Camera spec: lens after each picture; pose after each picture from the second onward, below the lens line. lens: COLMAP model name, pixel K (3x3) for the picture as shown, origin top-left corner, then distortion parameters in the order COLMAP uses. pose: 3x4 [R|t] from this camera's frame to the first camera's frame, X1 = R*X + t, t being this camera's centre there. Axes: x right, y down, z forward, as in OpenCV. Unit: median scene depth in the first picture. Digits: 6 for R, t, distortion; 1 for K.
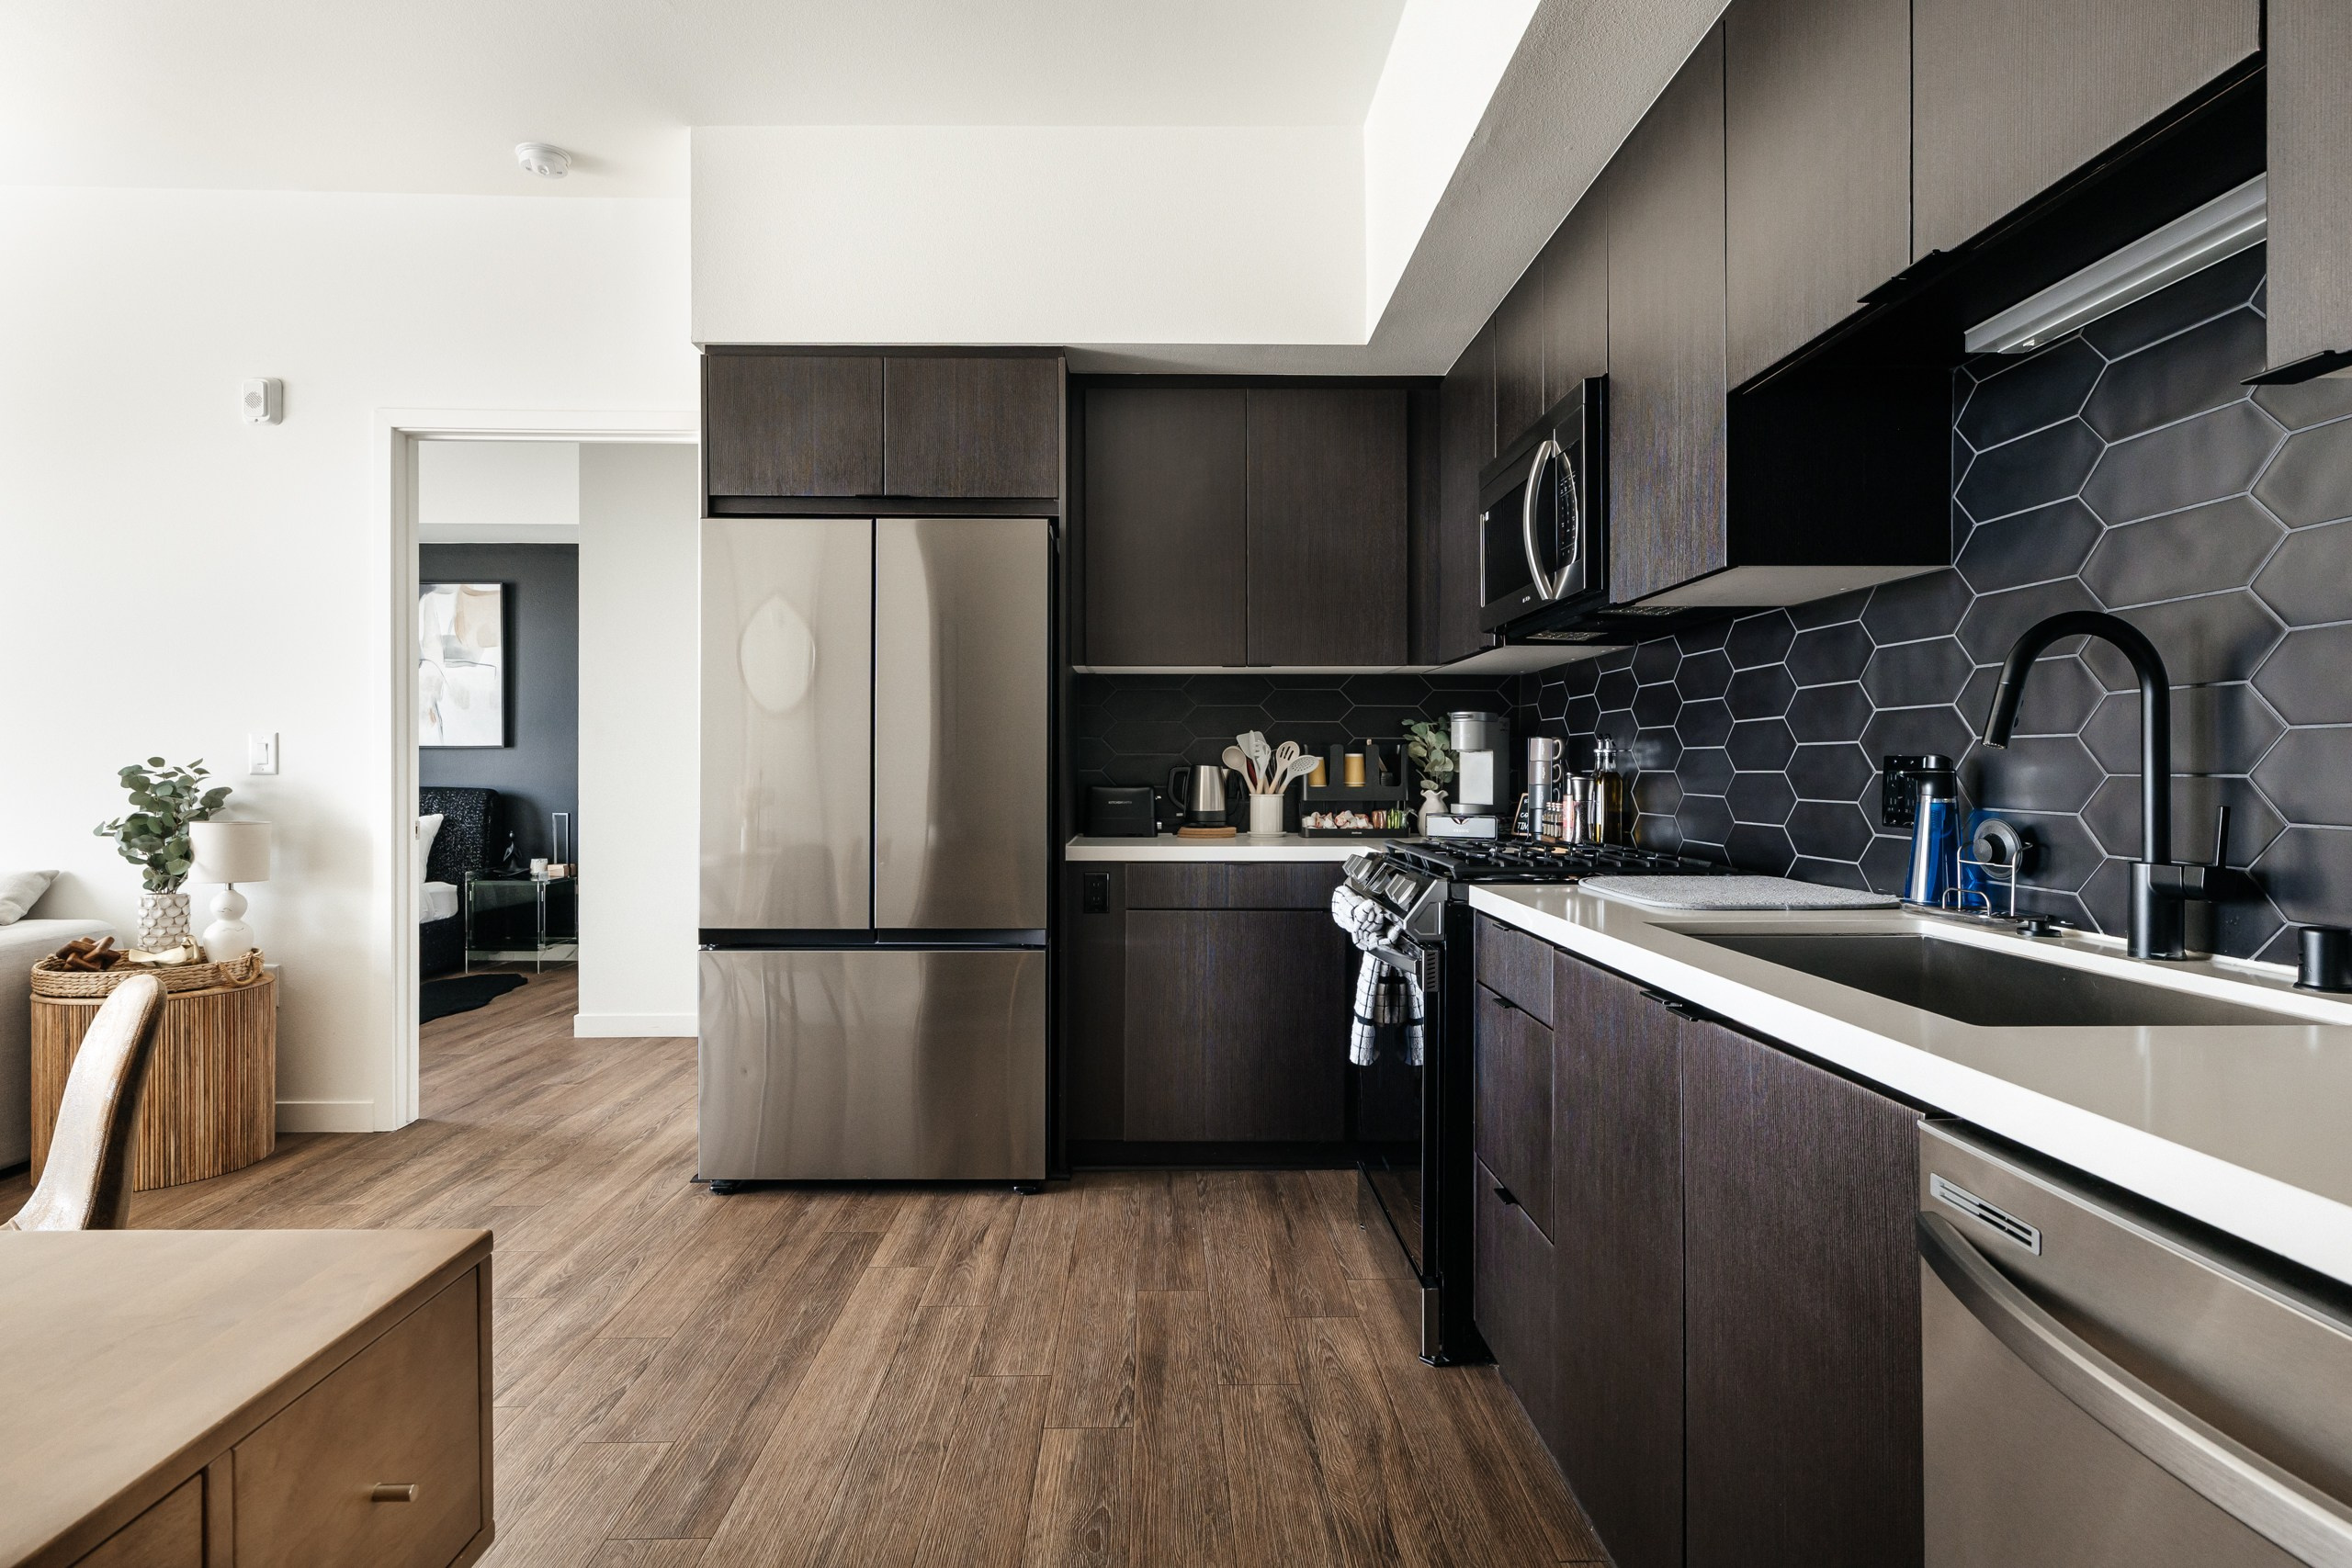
lens RADIAL K [[1274.0, 0, 1171.7], [0, 1274.0, 777.8], [0, 0, 1]] dist [0.001777, -0.000713]
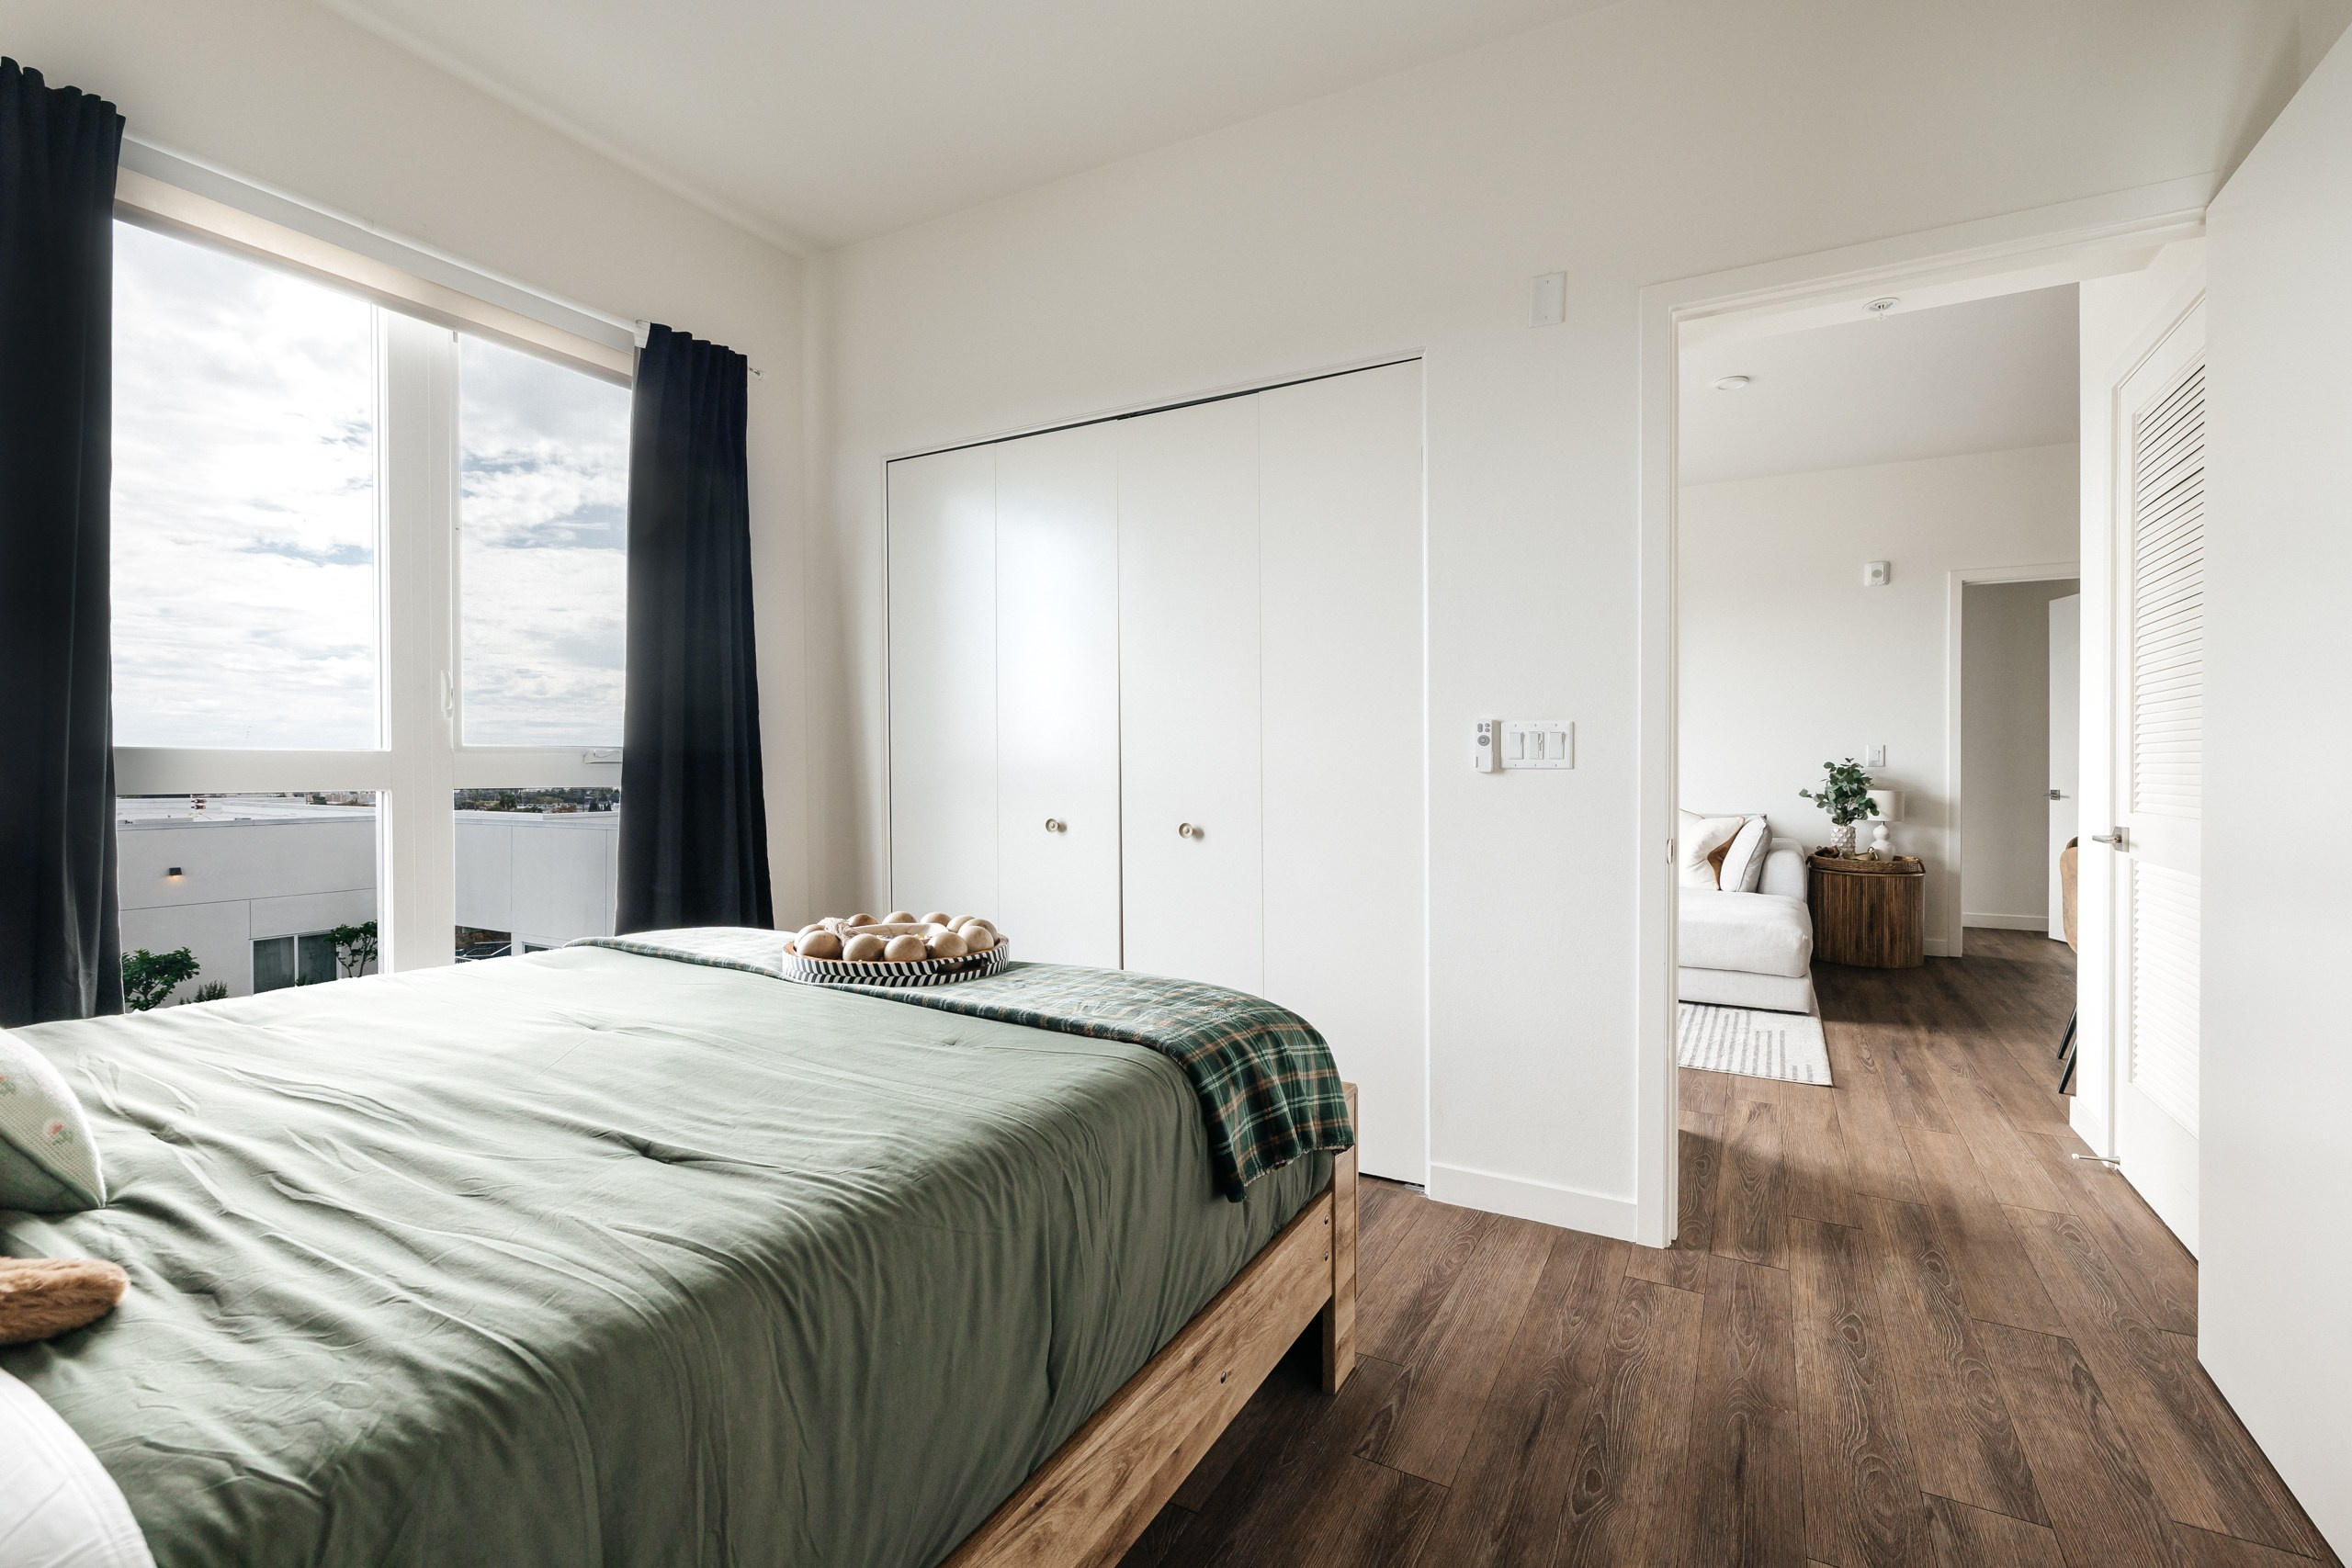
lens RADIAL K [[992.7, 0, 1168.1], [0, 992.7, 770.9], [0, 0, 1]] dist [-0.001347, 0.002153]
pose [[0.849309, -0.003462, -0.527884, -0.839704], [0.001433, 0.999990, -0.004253, 0.008313], [0.527894, 0.002856, 0.849306, -0.858221]]
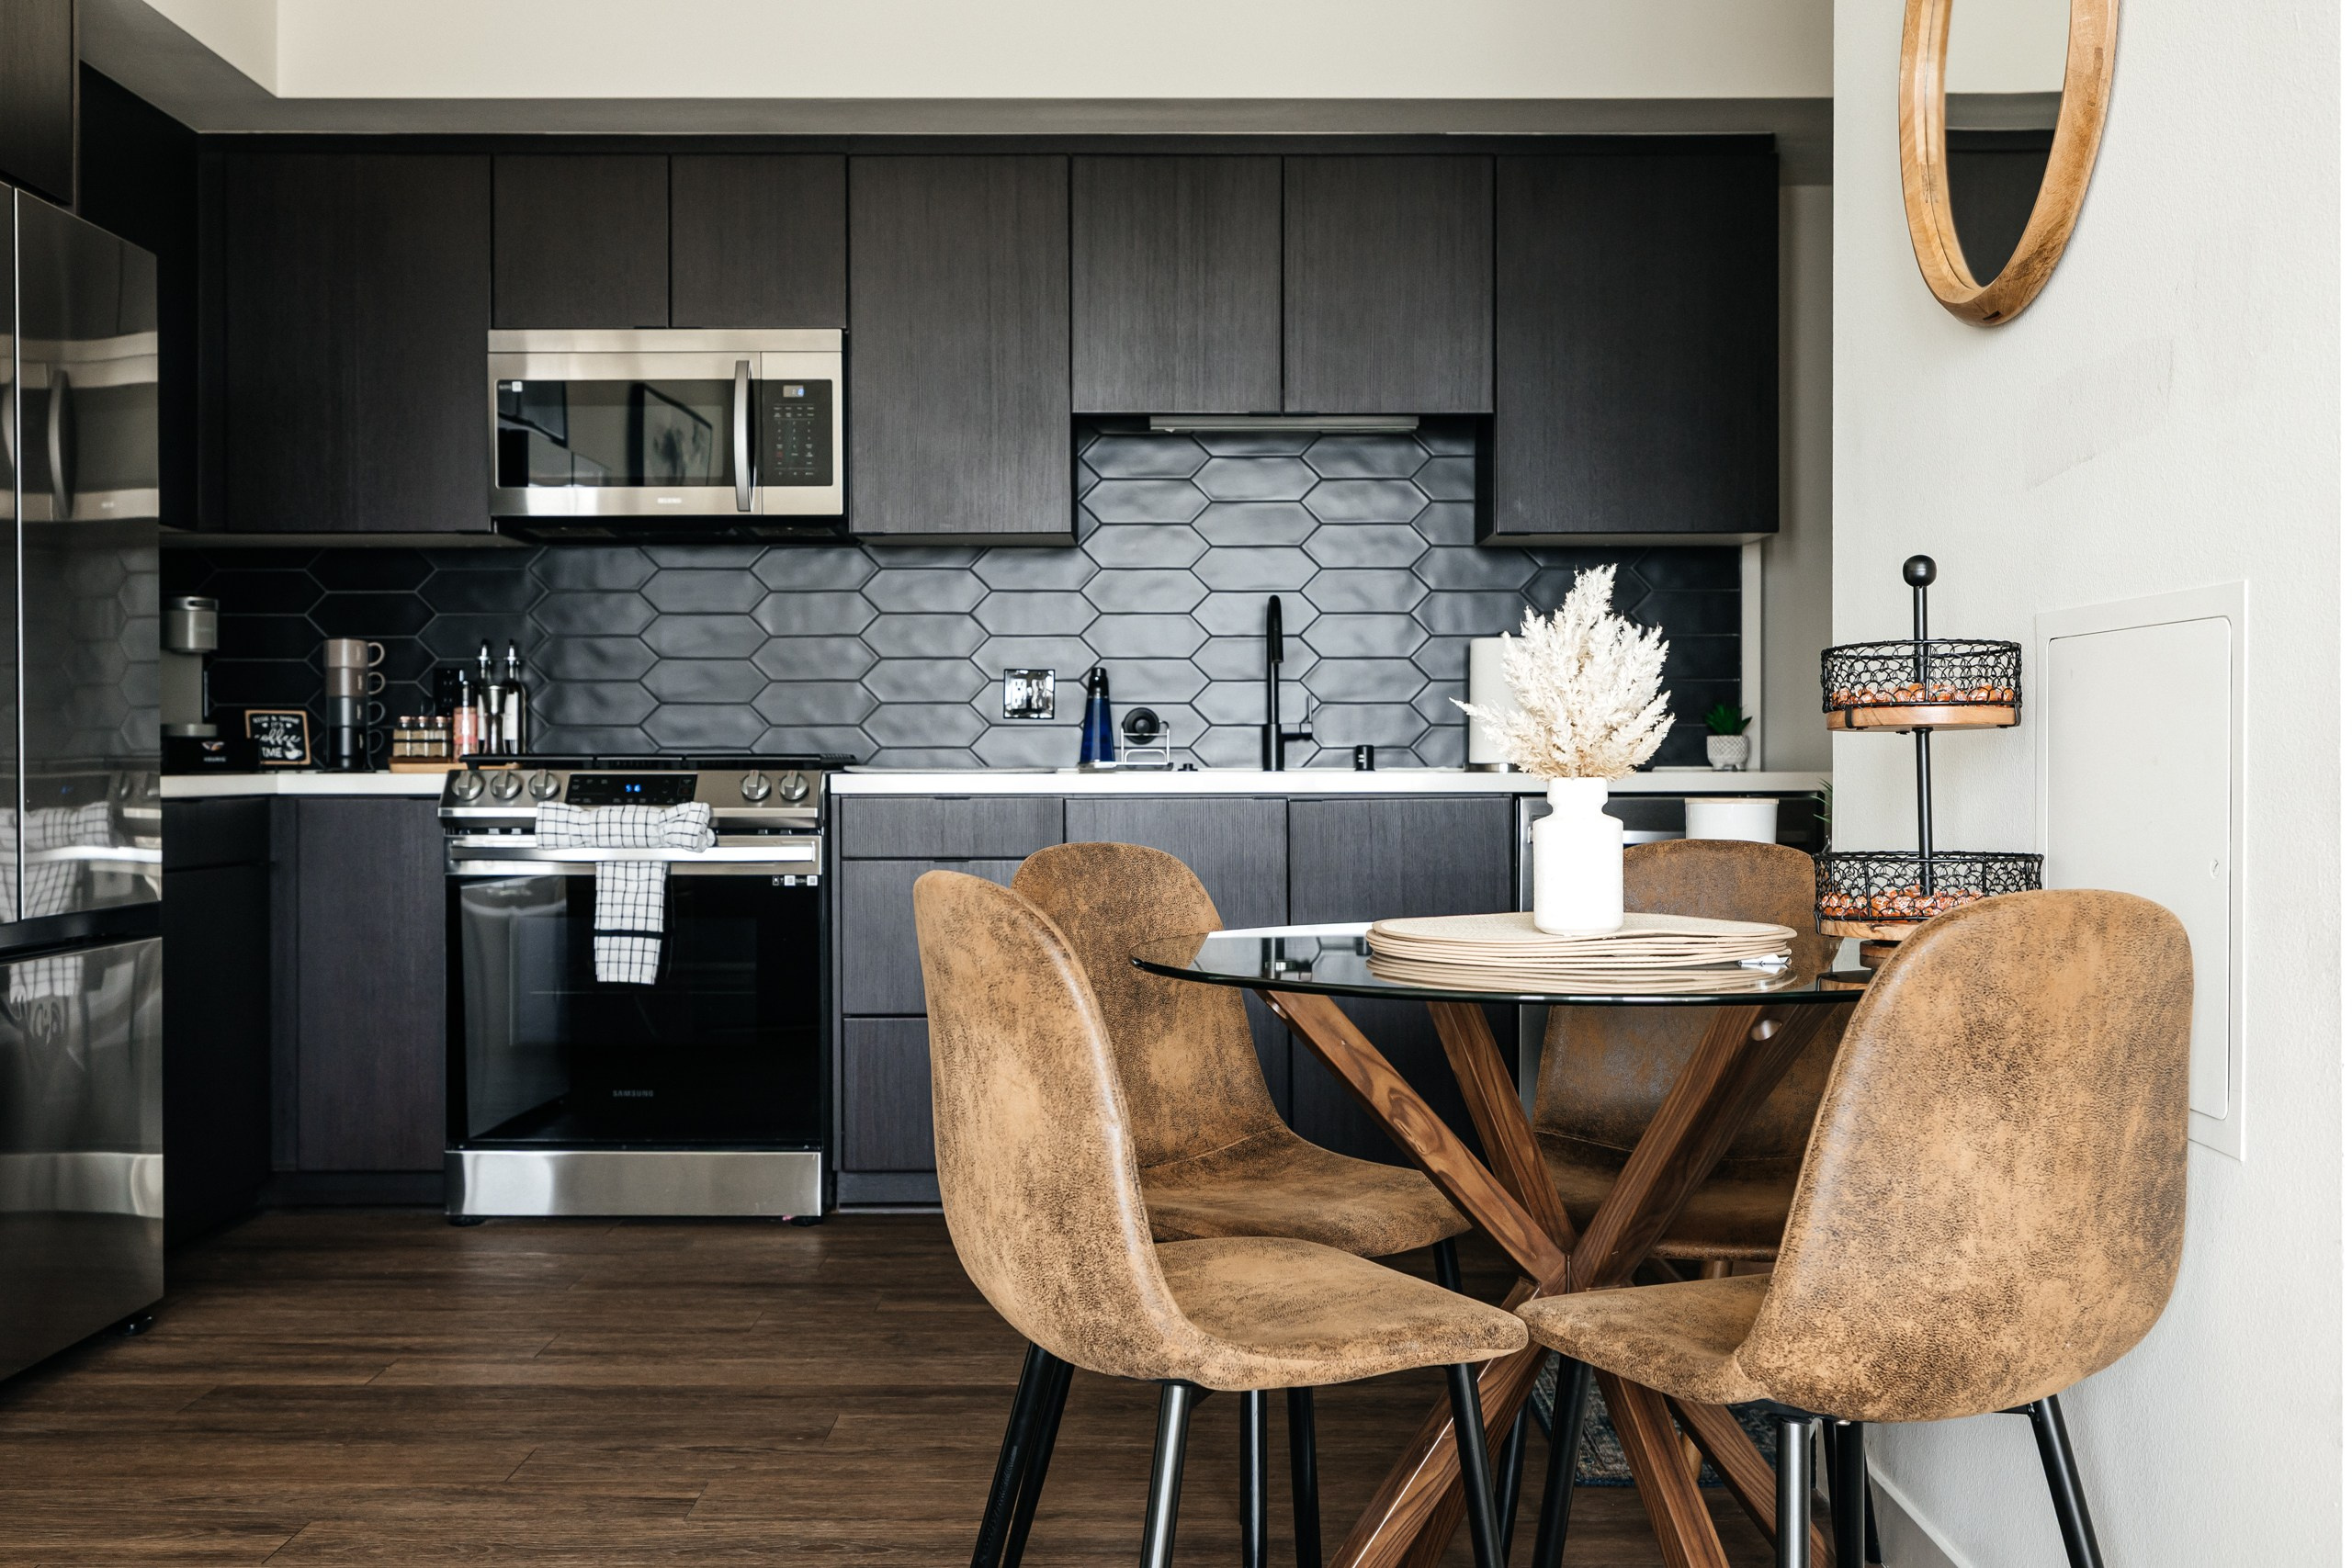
lens RADIAL K [[2293.0, 0, 1187.4], [0, 2293.0, 759.9], [0, 0, 1]] dist [0.013204, 0.000000]
pose [[0.016347, -0.005388, 0.999852, -1.071478], [0.007254, 0.999960, 0.005270, 0.040585], [-0.999840, 0.007167, 0.016385, 0.405415]]
